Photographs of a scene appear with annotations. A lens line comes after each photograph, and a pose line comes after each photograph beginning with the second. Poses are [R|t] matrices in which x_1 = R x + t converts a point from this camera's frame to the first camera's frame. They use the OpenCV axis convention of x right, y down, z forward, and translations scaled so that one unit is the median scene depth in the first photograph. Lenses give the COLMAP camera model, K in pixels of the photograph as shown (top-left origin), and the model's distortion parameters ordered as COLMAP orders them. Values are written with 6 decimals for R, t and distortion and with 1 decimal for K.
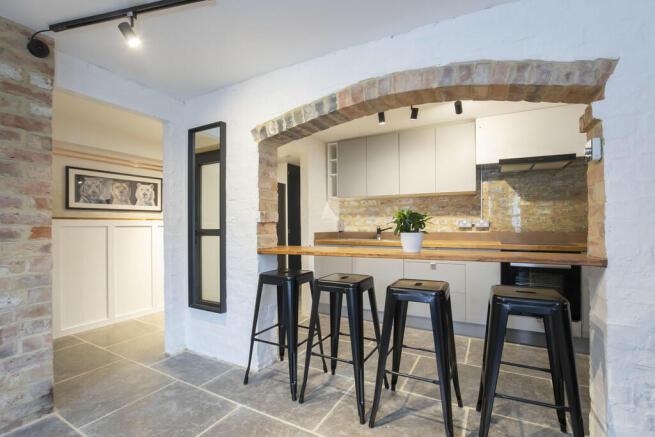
lens RADIAL K [[302.5, 0, 328.8], [0, 302.5, 220.1], [0, 0, 1]] dist [-0.033731, -0.000039]
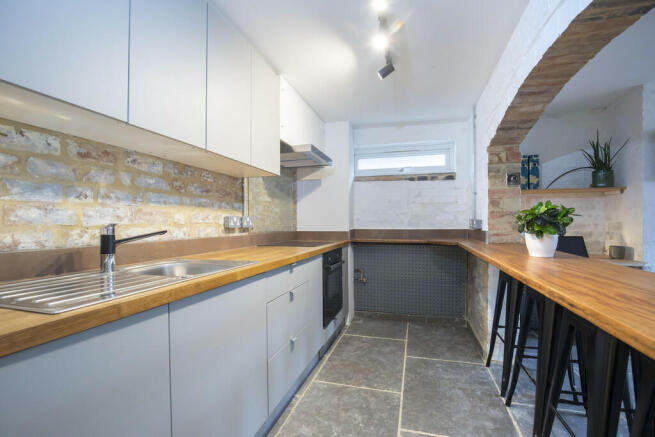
lens RADIAL K [[302.5, 0, 329.1], [0, 302.5, 222.5], [0, 0, 1]] dist [-0.033731, -0.000039]
pose [[-0.245045, 0.004262, 0.969502, -0.202510], [-0.015208, 0.999850, -0.008240, 0.014773], [-0.969392, -0.016764, -0.244943, 0.916179]]
